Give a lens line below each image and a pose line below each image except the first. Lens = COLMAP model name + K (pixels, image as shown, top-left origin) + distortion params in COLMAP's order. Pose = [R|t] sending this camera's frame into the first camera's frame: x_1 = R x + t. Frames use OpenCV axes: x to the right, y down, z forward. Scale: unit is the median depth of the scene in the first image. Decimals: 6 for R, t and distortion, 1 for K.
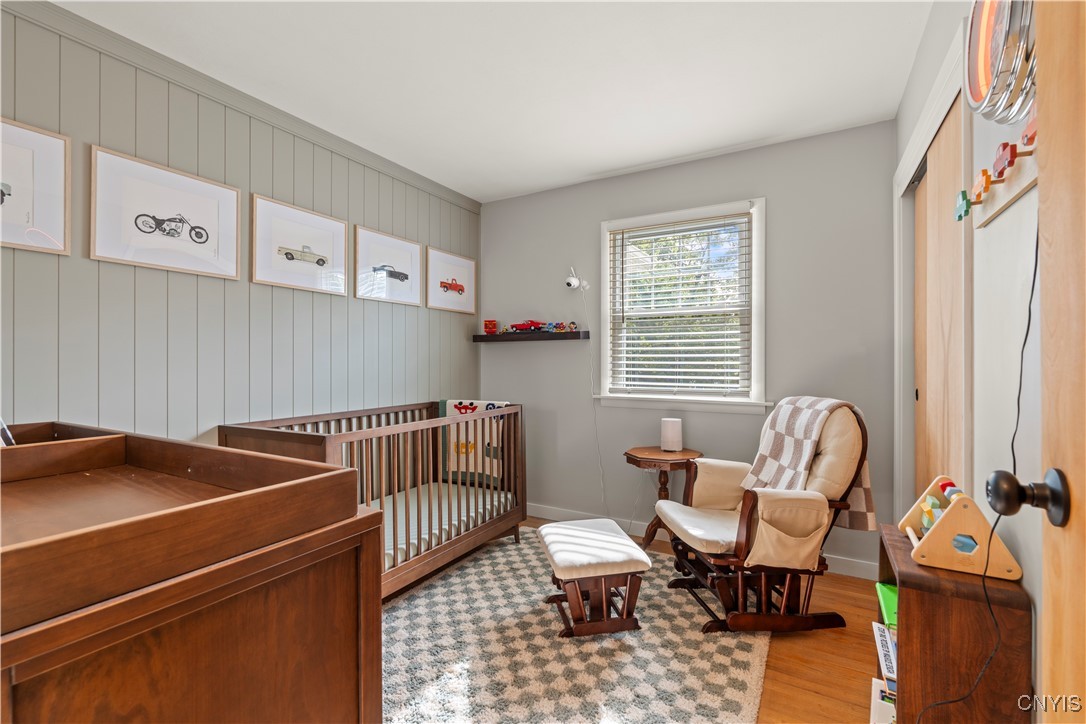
lens RADIAL K [[472.0, 0, 543.0], [0, 472.0, 362.0], [0, 0, 1]] dist [-0.001464, -0.000245]
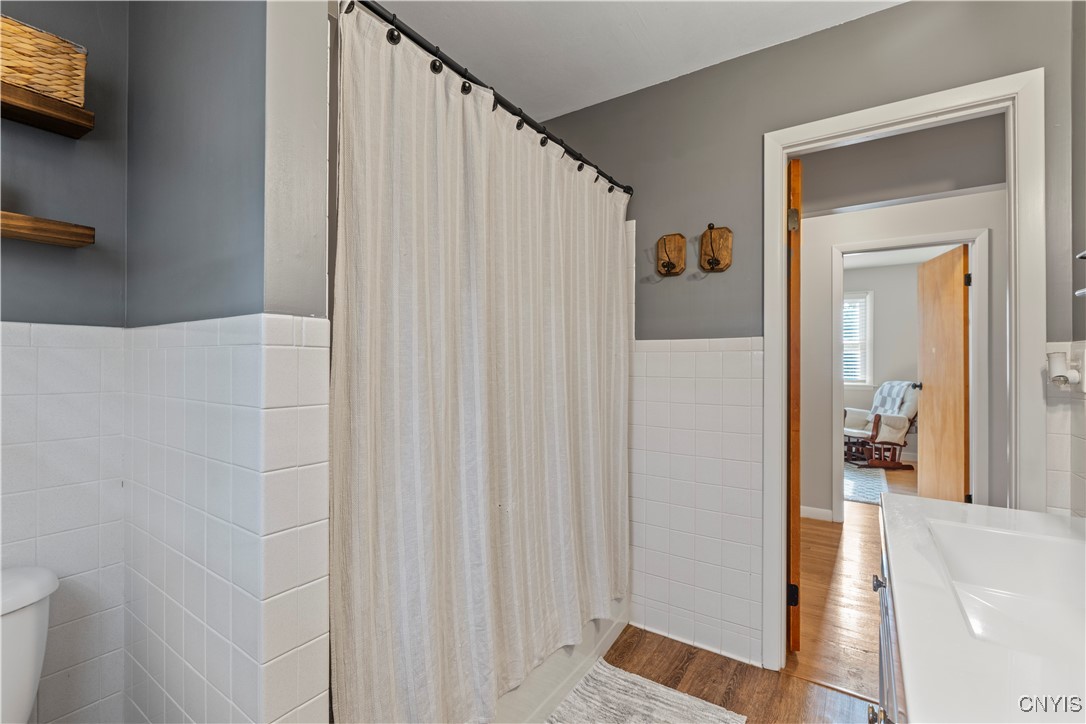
lens RADIAL K [[472.0, 0, 543.0], [0, 472.0, 362.0], [0, 0, 1]] dist [-0.001464, -0.000245]
pose [[0.997581, 0.002292, -0.069480, -1.189182], [-0.002511, 0.999992, -0.003067, -0.012857], [0.069473, 0.003234, 0.997579, -1.690547]]
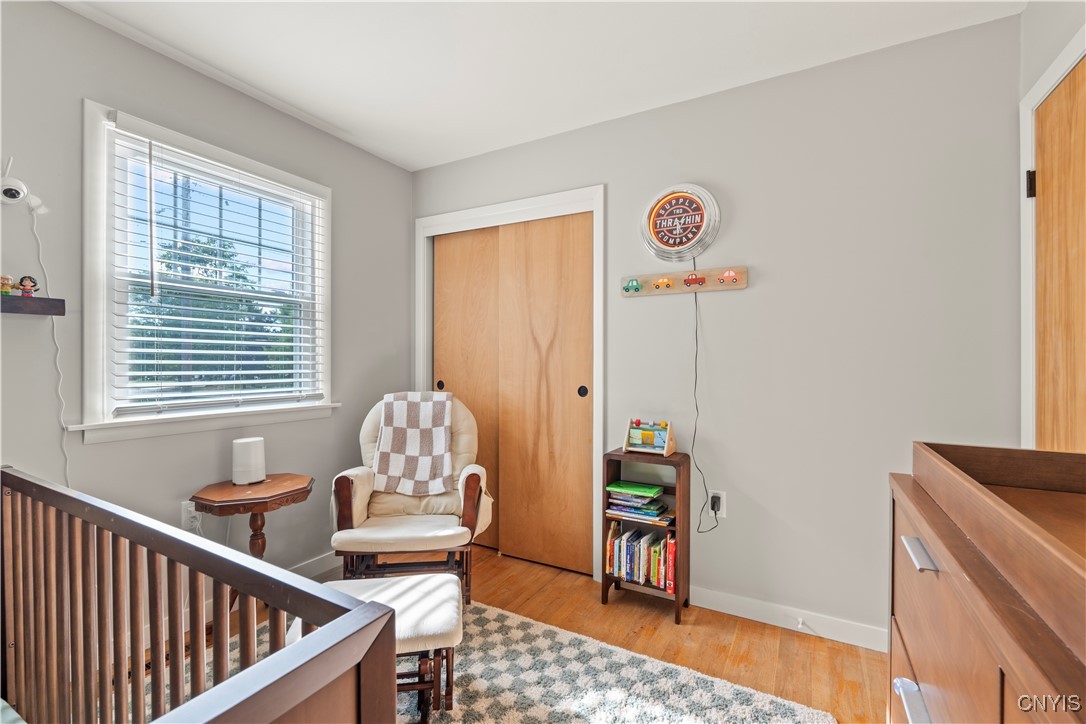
lens RADIAL K [[472.0, 0, 543.0], [0, 472.0, 362.0], [0, 0, 1]] dist [-0.001464, -0.000245]
pose [[-0.006430, -0.003769, 0.999972, -0.643719], [-0.003459, 0.999987, 0.003747, -0.004826], [-0.999973, -0.003435, -0.006443, 0.764763]]
